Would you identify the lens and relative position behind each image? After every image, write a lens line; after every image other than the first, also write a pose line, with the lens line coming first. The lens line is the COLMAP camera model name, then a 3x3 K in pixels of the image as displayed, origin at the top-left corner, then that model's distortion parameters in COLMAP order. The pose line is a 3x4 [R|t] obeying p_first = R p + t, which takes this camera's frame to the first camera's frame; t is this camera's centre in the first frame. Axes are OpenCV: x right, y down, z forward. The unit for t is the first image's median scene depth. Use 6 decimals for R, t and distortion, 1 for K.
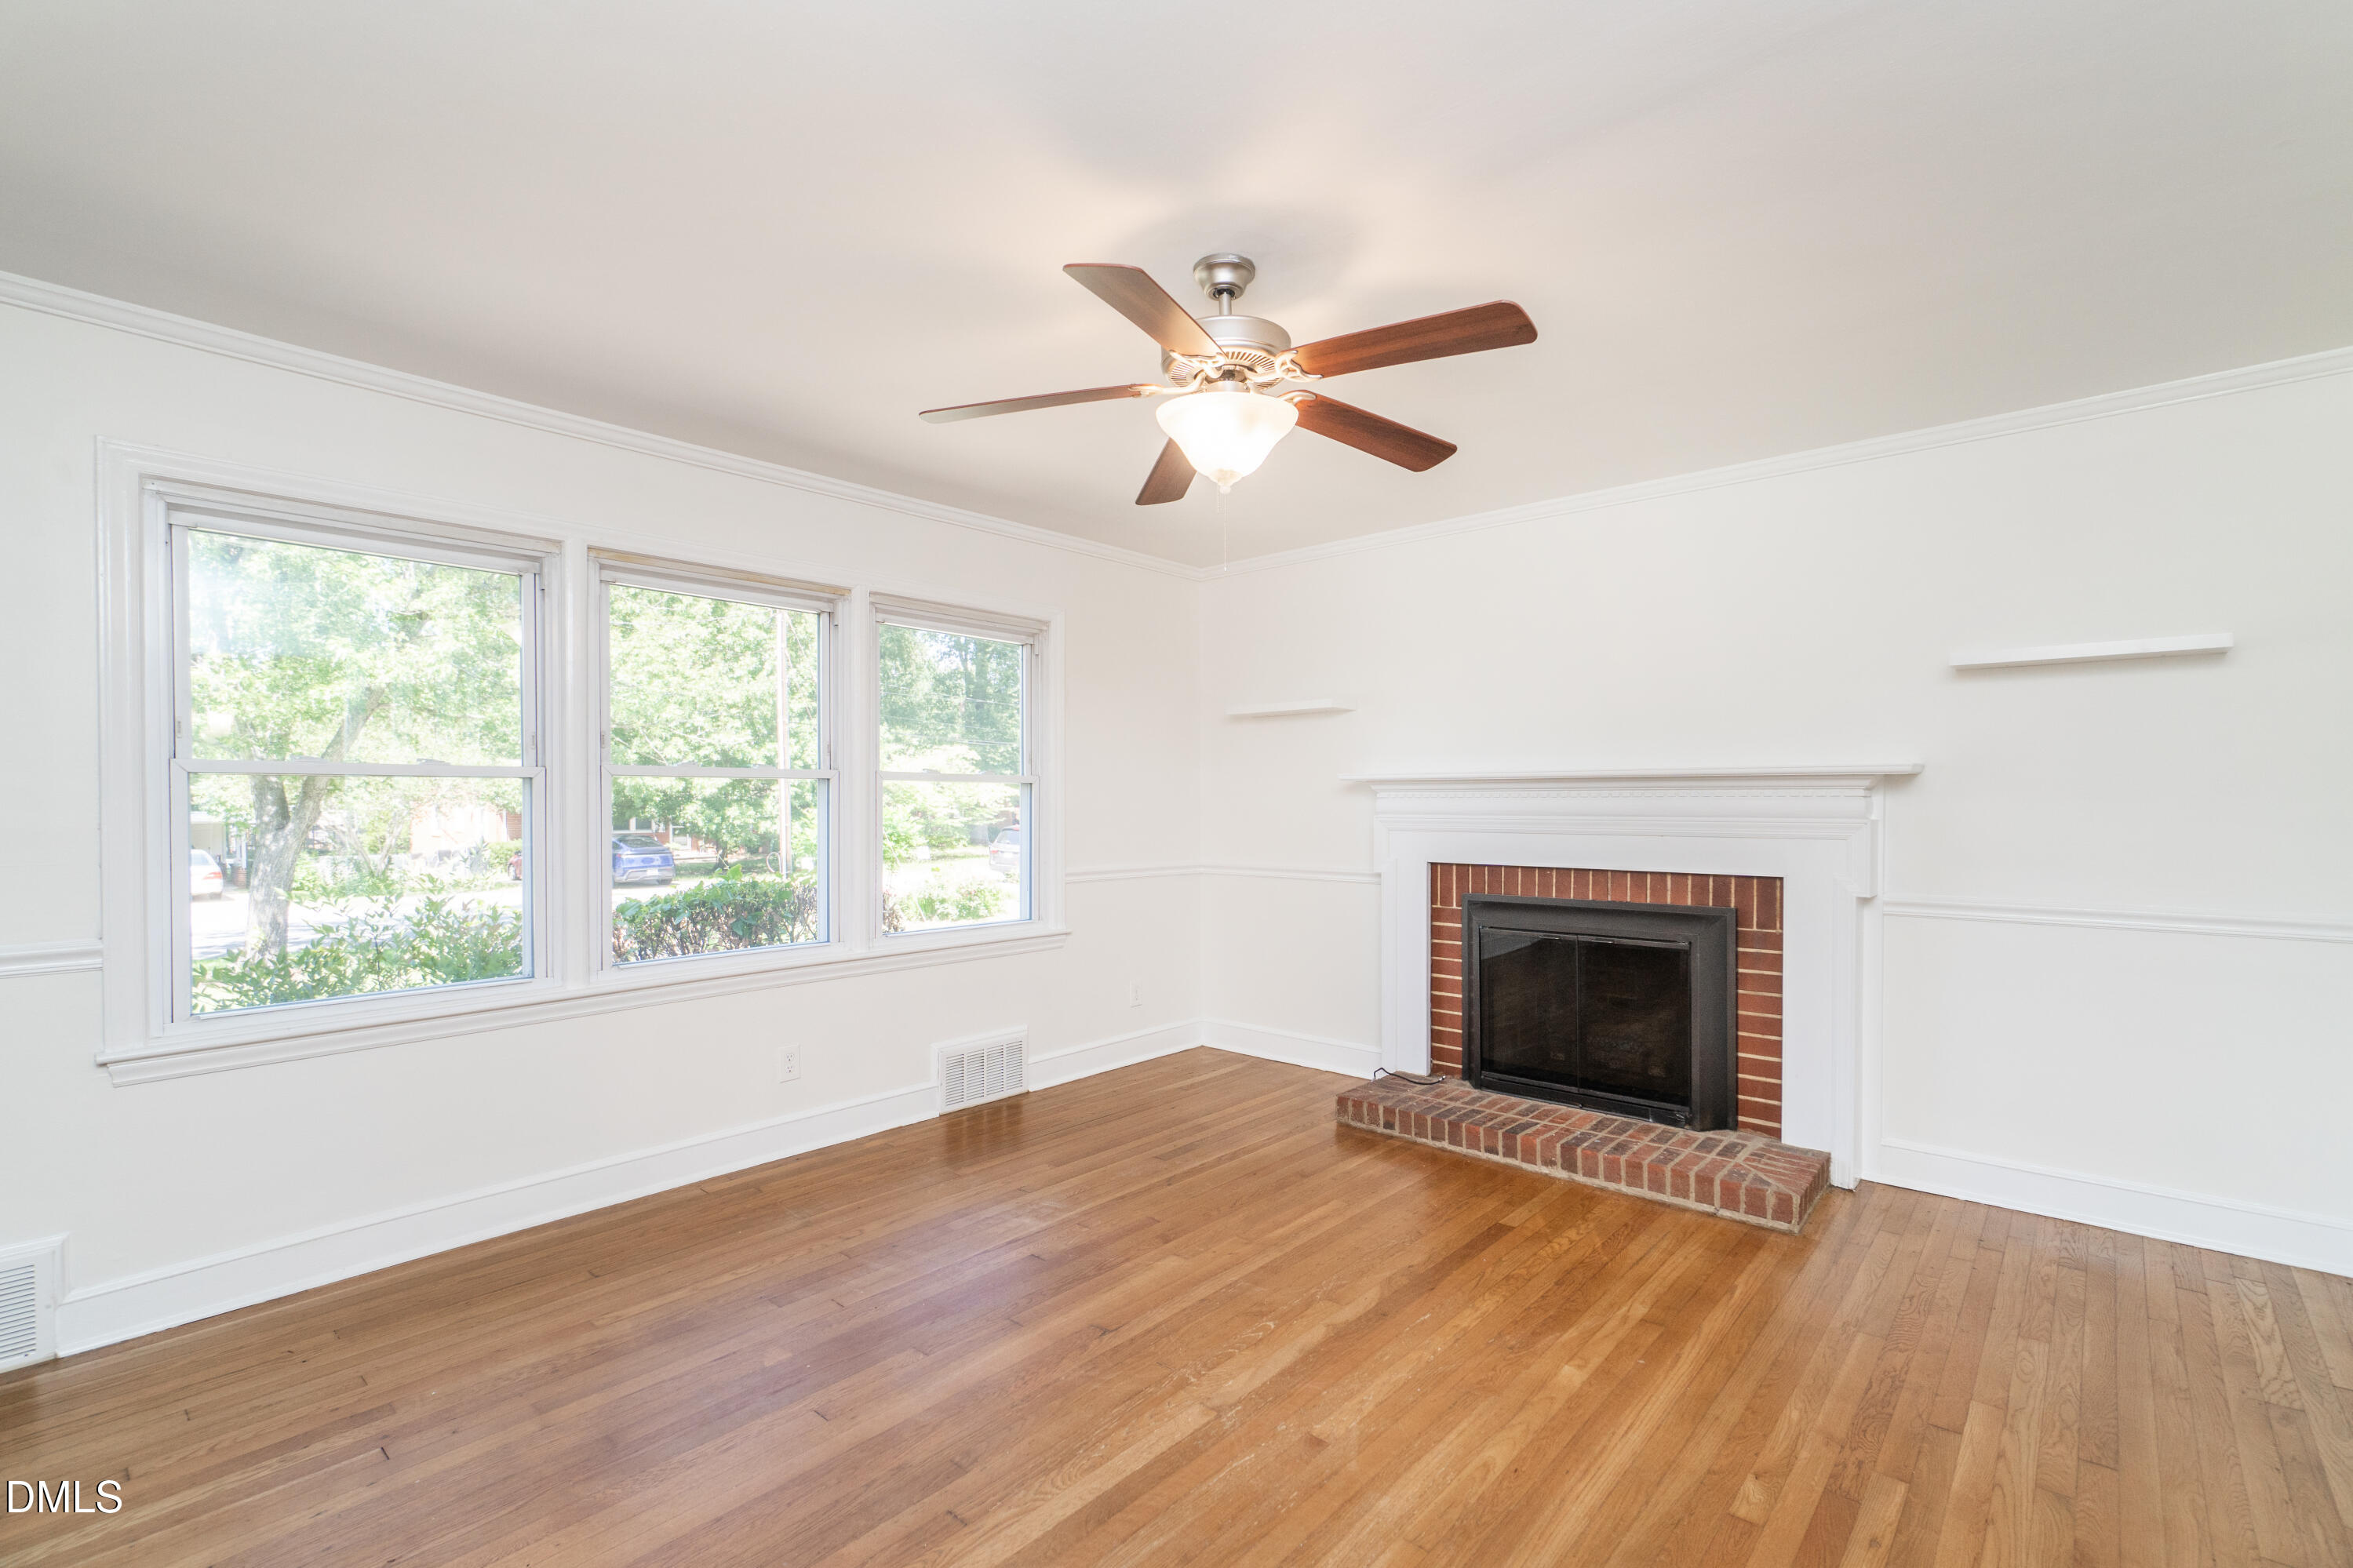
lens RADIAL K [[1053.6, 0, 1190.5], [0, 1053.6, 809.5], [0, 0, 1]] dist [-0.000455, -0.000293]
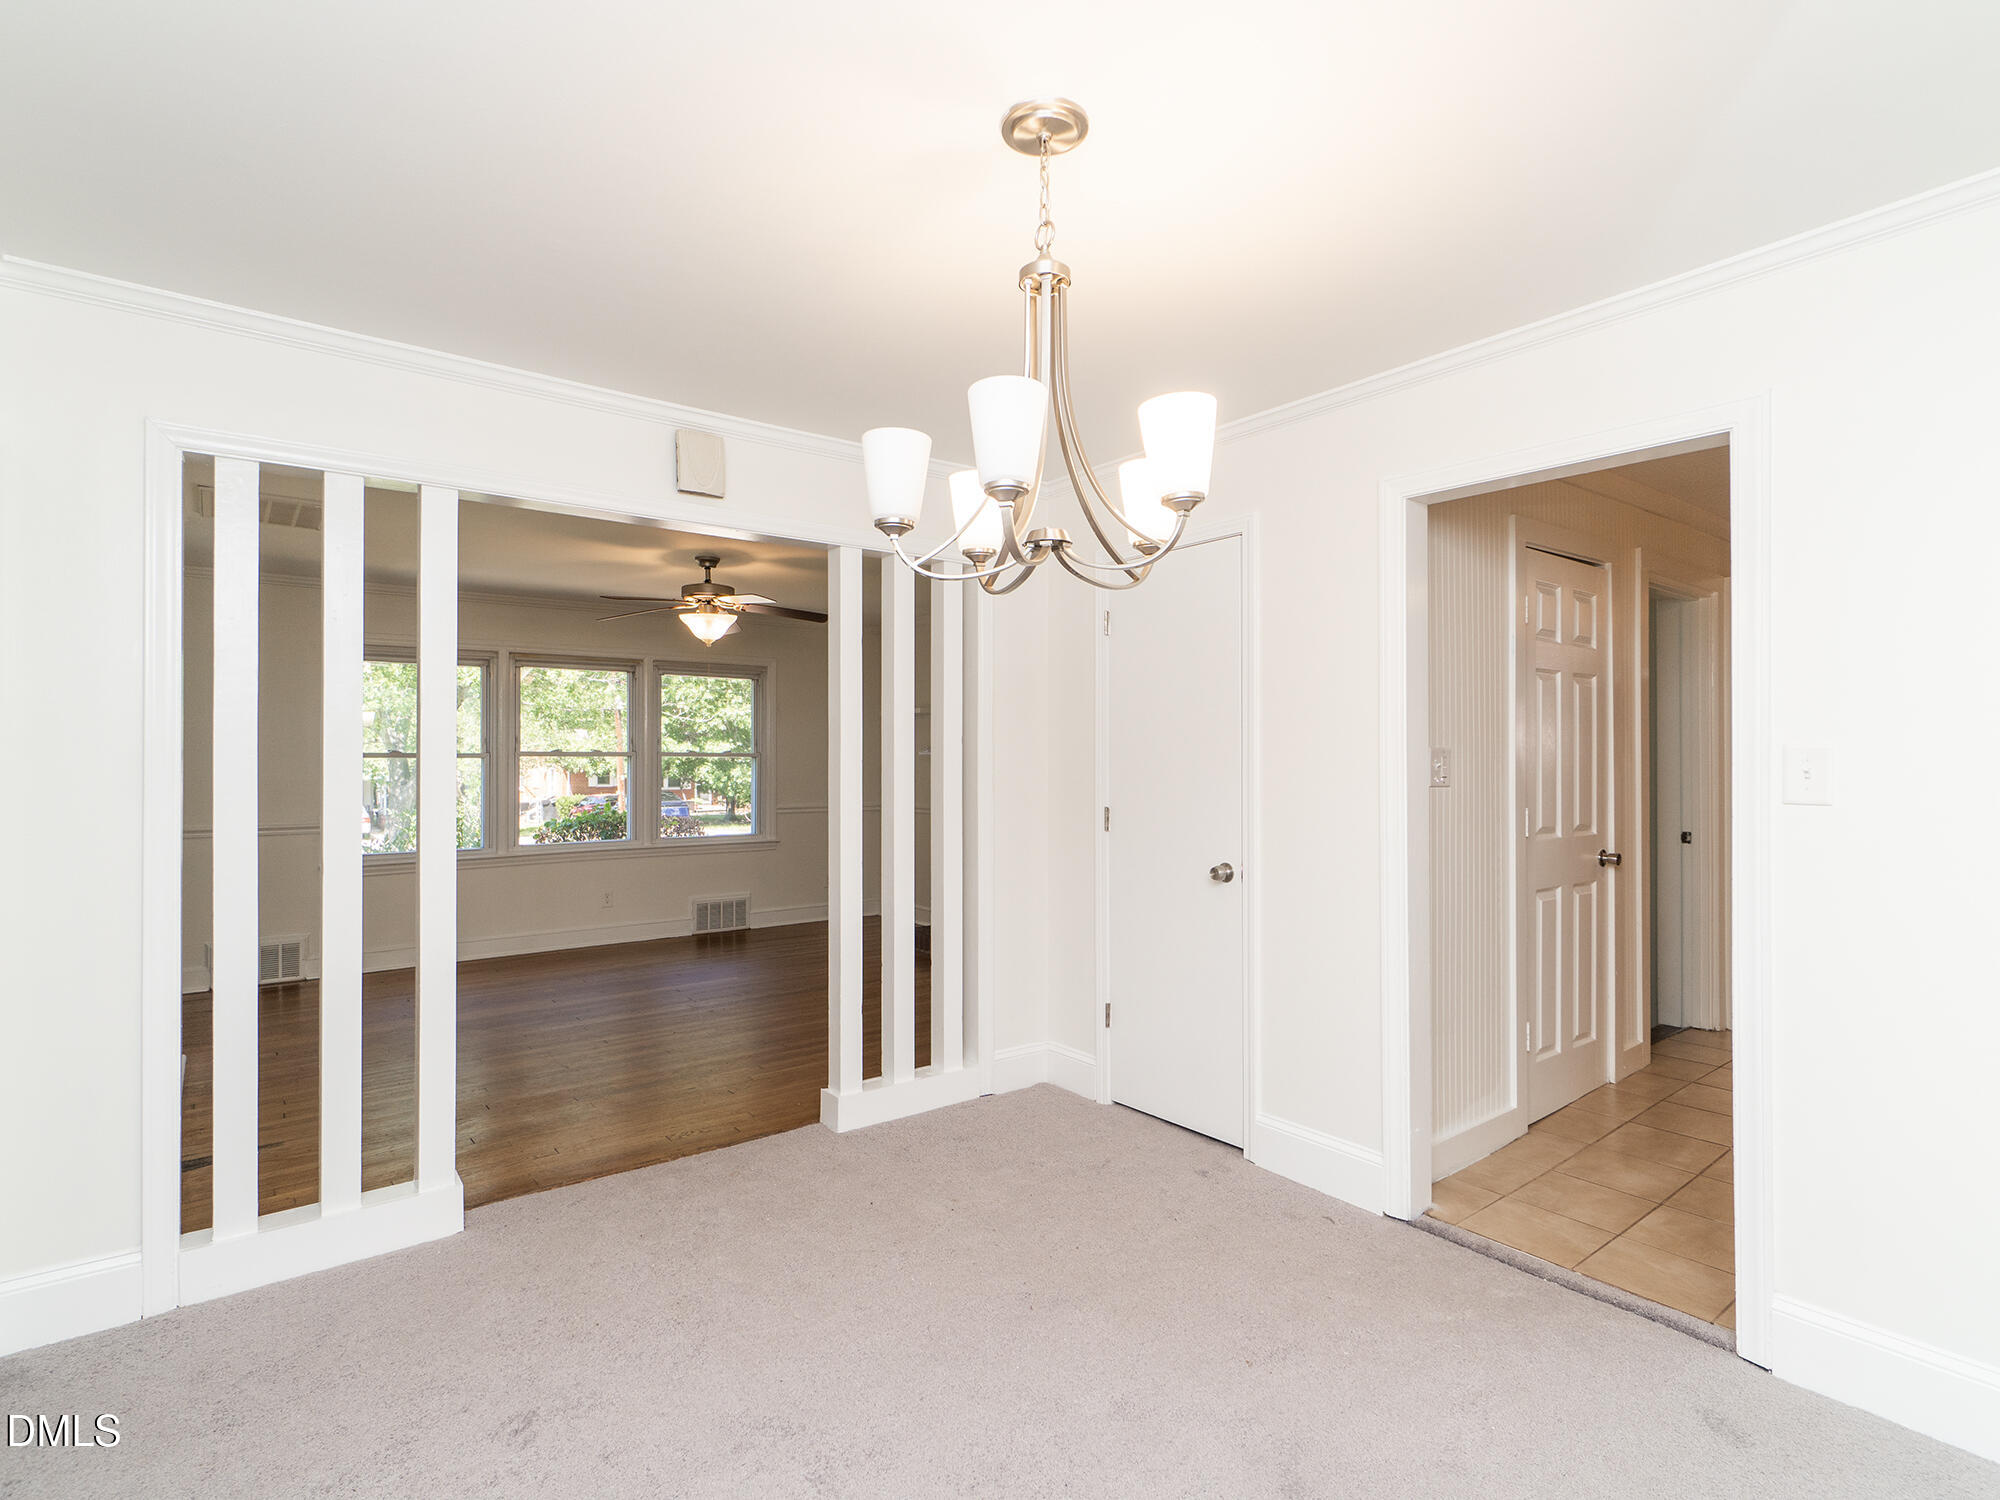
lens RADIAL K [[1025.6, 0, 991.4], [0, 1025.6, 749.6], [0, 0, 1]] dist [0.005983, 0.000814]
pose [[0.979671, -0.005280, -0.200543, 0.623737], [0.001452, 0.999814, -0.019232, -0.003598], [0.200607, 0.018550, 0.979496, -0.659320]]
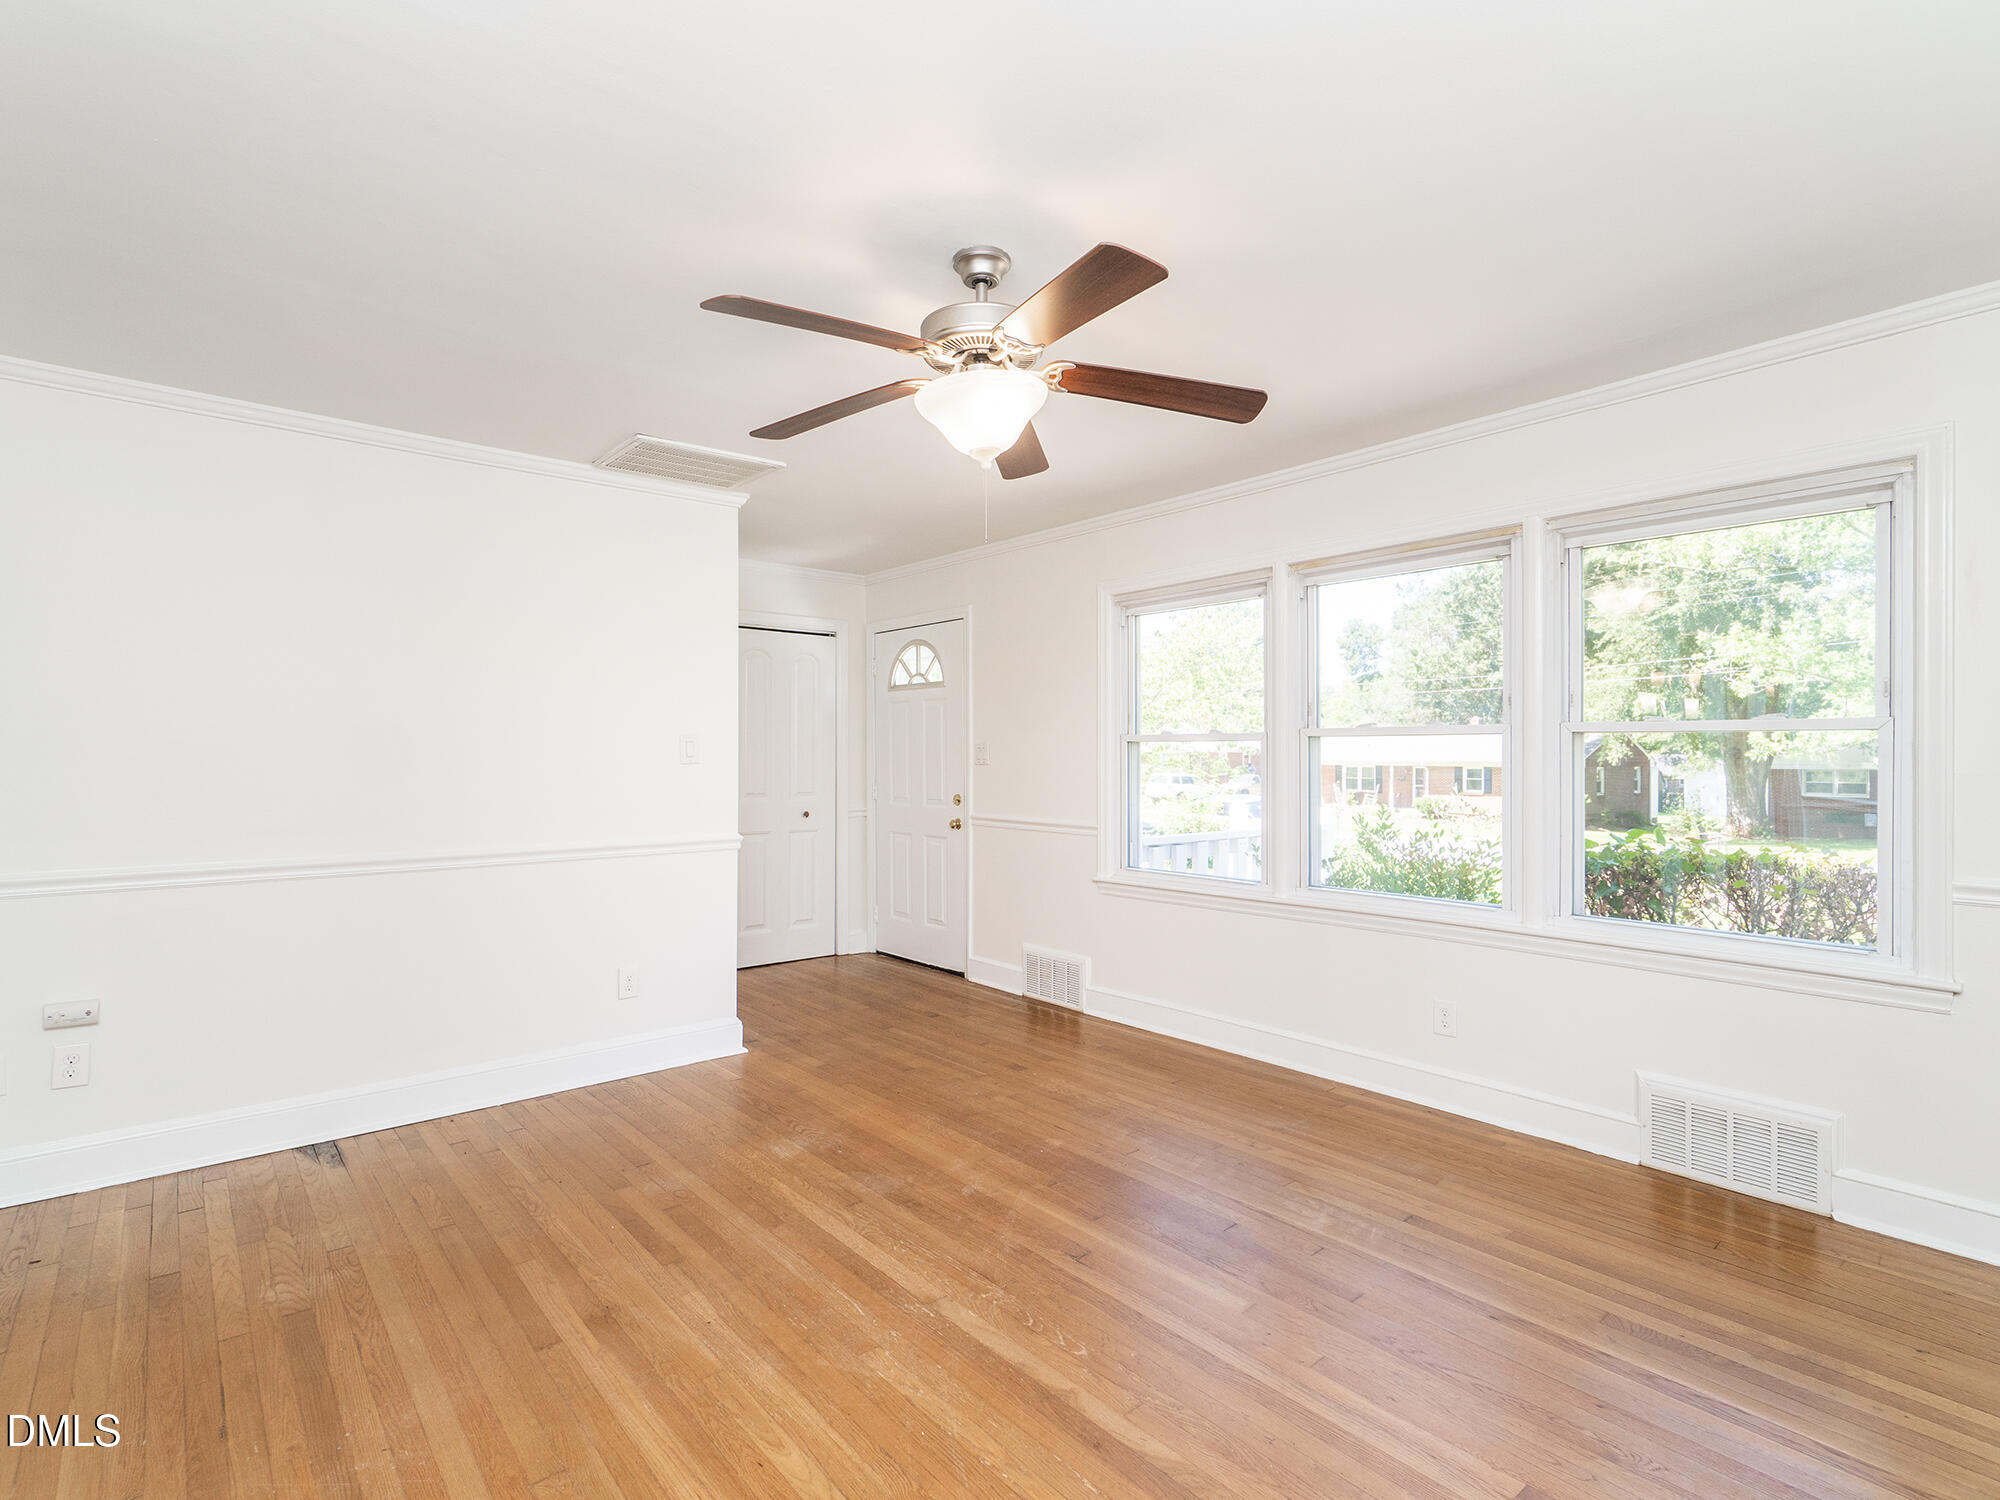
lens RADIAL K [[1025.6, 0, 1016.4], [0, 1025.6, 743.3], [0, 0, 1]] dist [0.005983, 0.000814]
pose [[-0.149493, -0.006585, -0.988741, 0.552497], [-0.007136, 0.999959, -0.005580, -0.011097], [0.988737, 0.006222, -0.149534, 0.626806]]
